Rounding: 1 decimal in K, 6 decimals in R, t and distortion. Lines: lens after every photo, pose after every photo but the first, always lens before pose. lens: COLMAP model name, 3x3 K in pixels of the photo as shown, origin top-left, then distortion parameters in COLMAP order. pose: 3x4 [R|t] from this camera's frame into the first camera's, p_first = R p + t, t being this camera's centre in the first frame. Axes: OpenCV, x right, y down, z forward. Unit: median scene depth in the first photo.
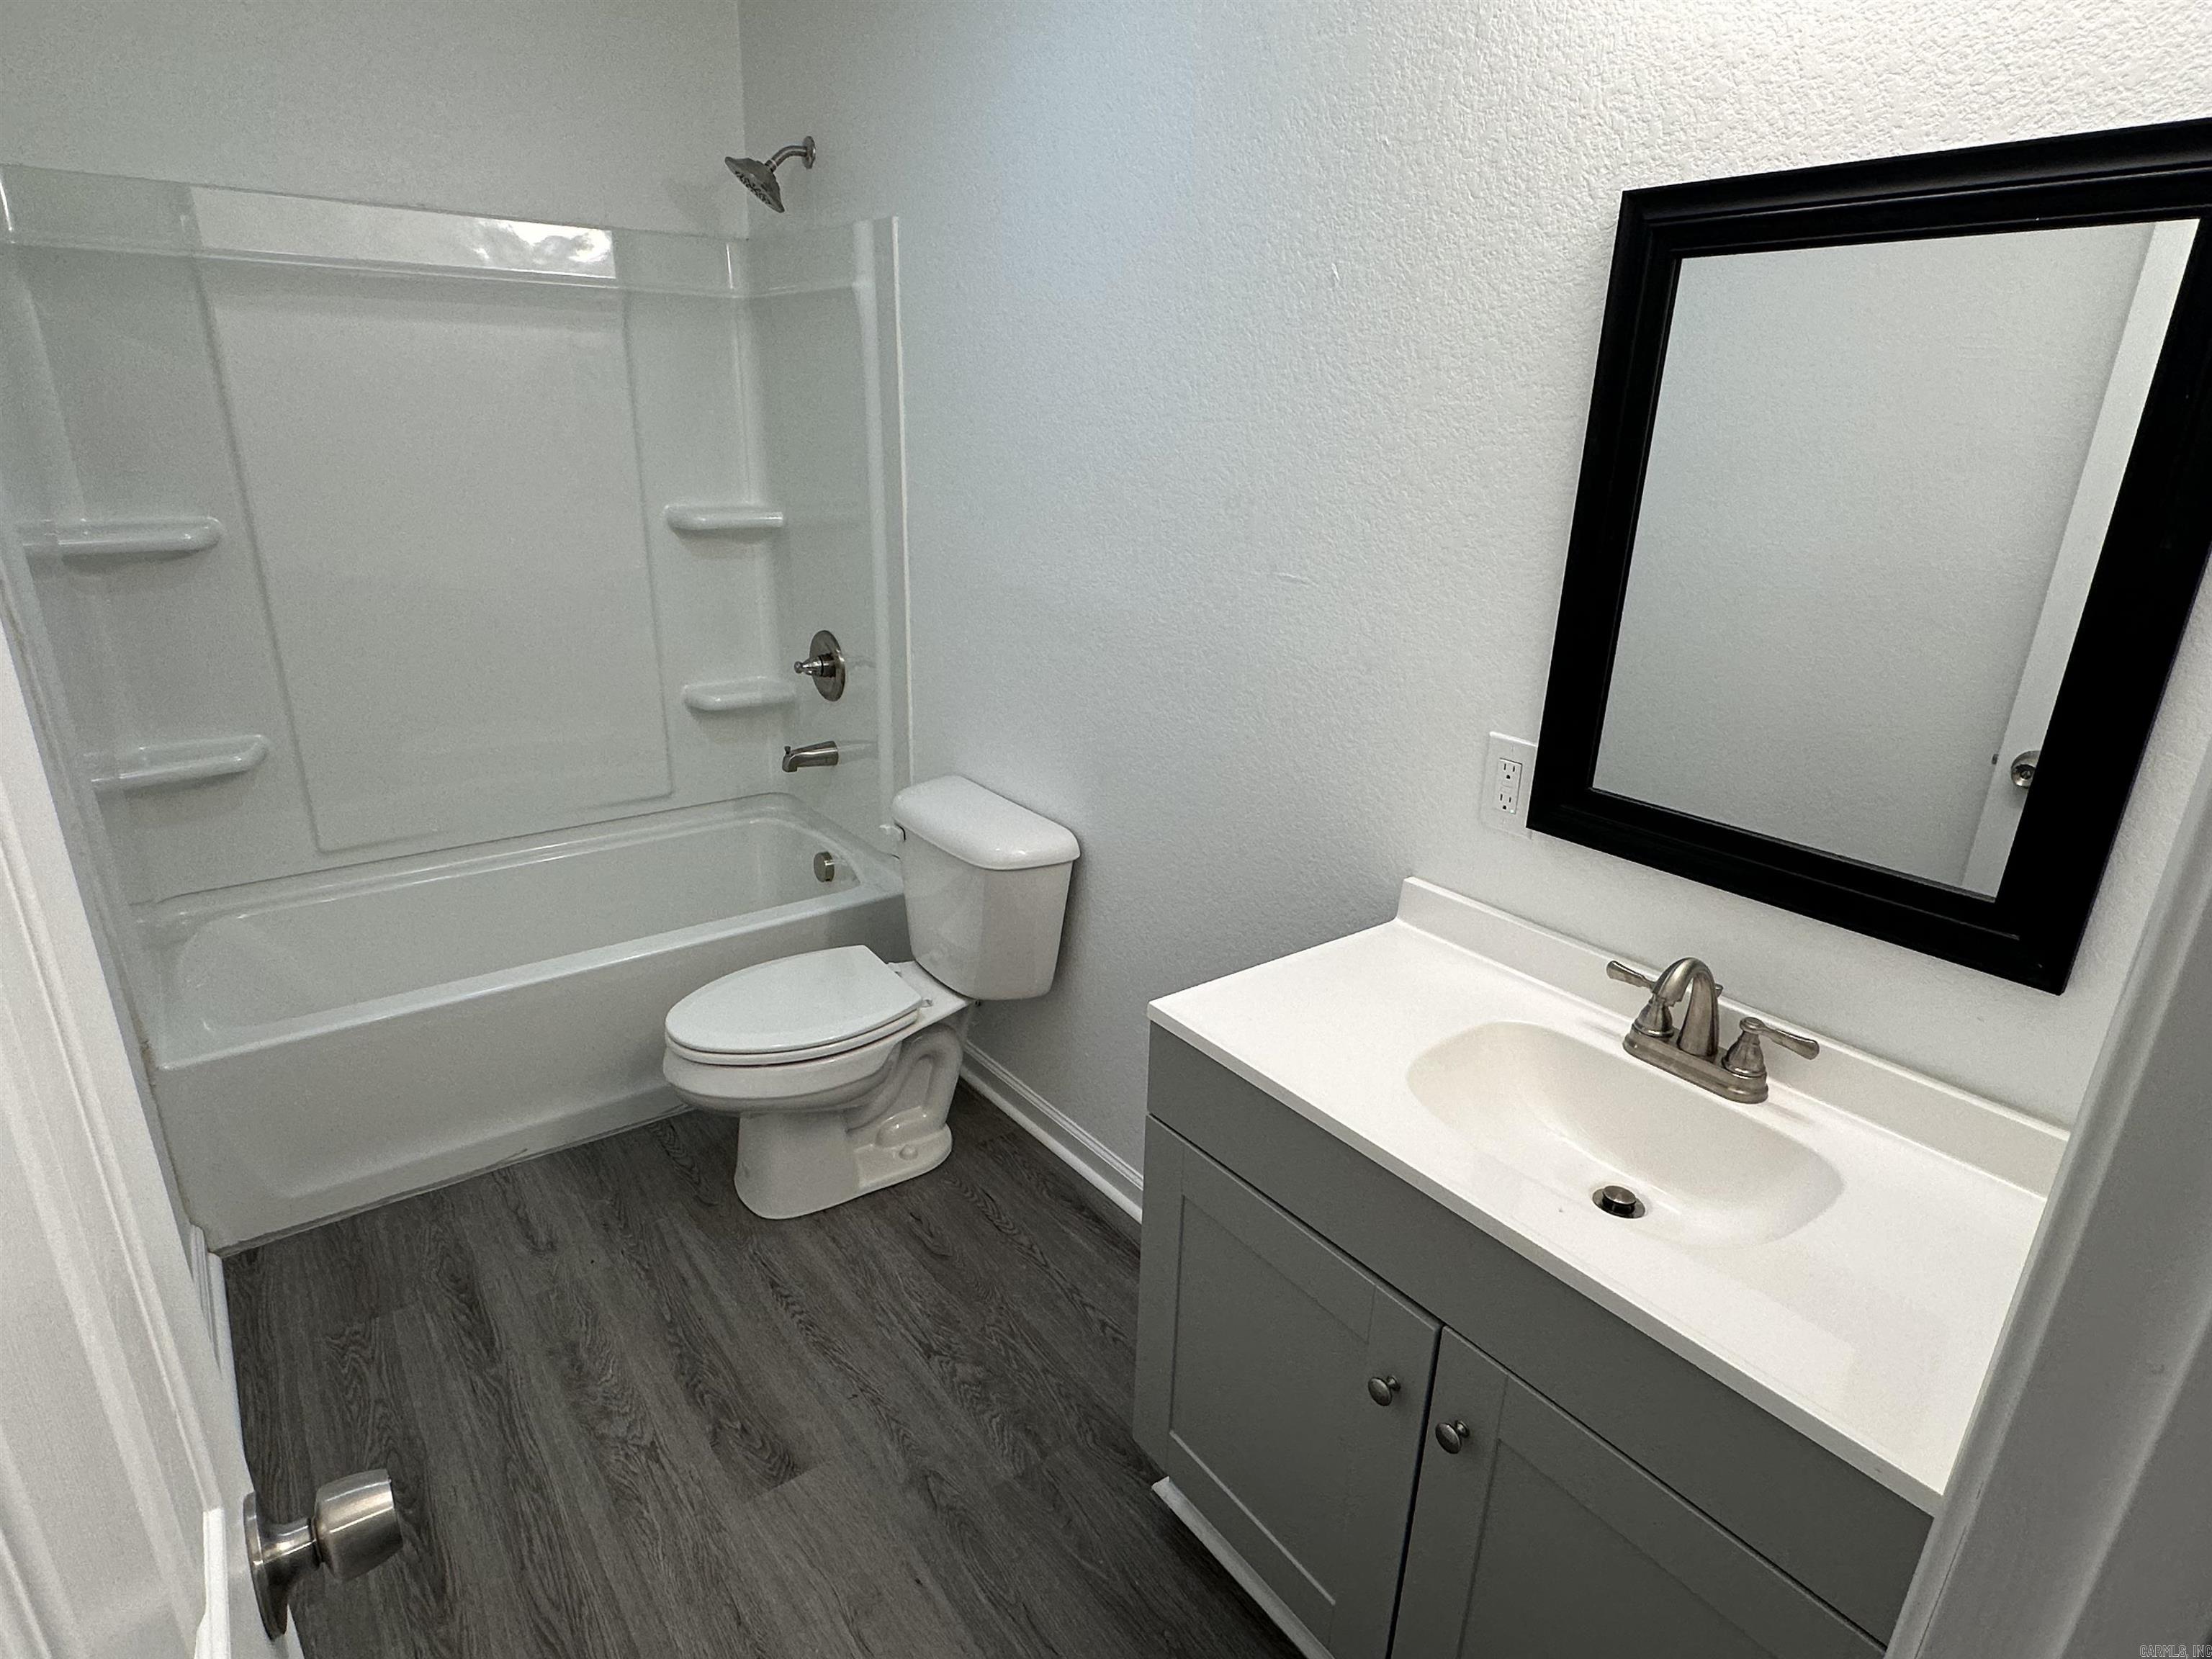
lens RADIAL K [[1218.9, 0, 1106.0], [0, 1218.9, 829.5], [0, 0, 1]] dist [-0.001027, -0.000779]
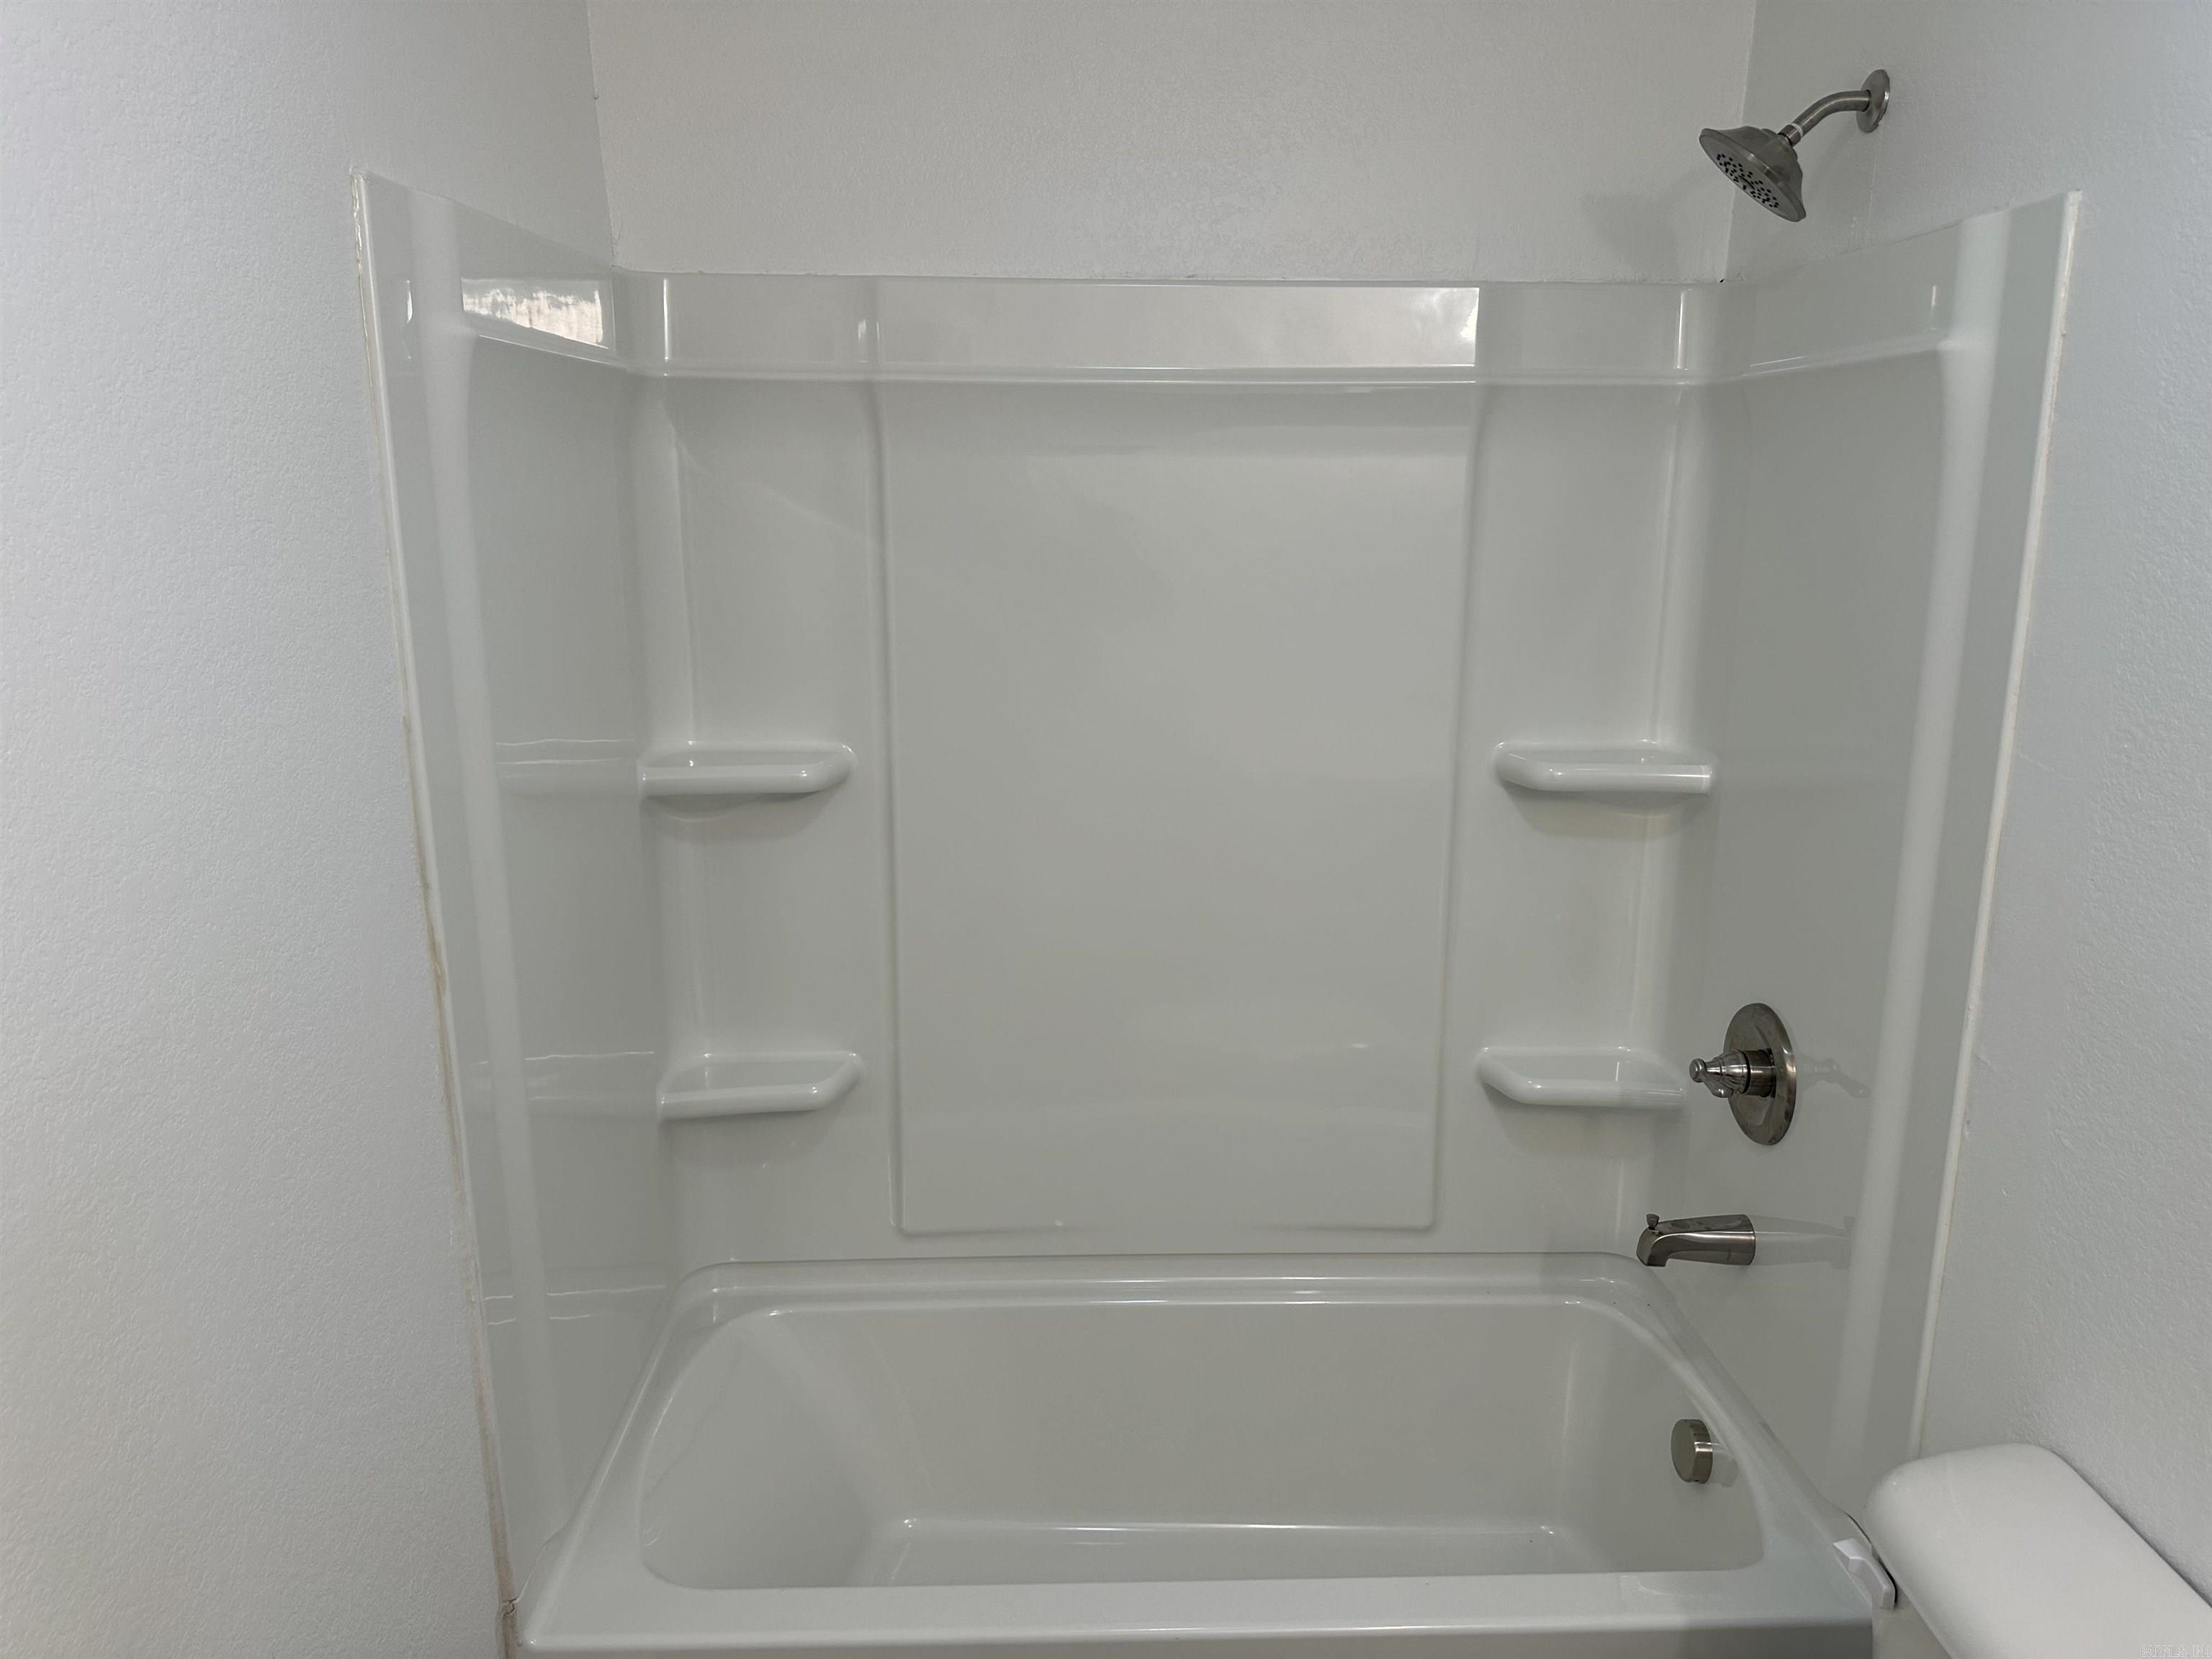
lens RADIAL K [[1528.5, 0, 1106.0], [0, 1528.5, 829.5], [0, 0, 1]] dist [0.087460, -0.135830]
pose [[0.809977, 0.106209, -0.576764, -0.089637], [-0.179616, 0.981130, -0.071571, -0.141178], [0.558279, 0.161567, 0.813769, 0.314102]]
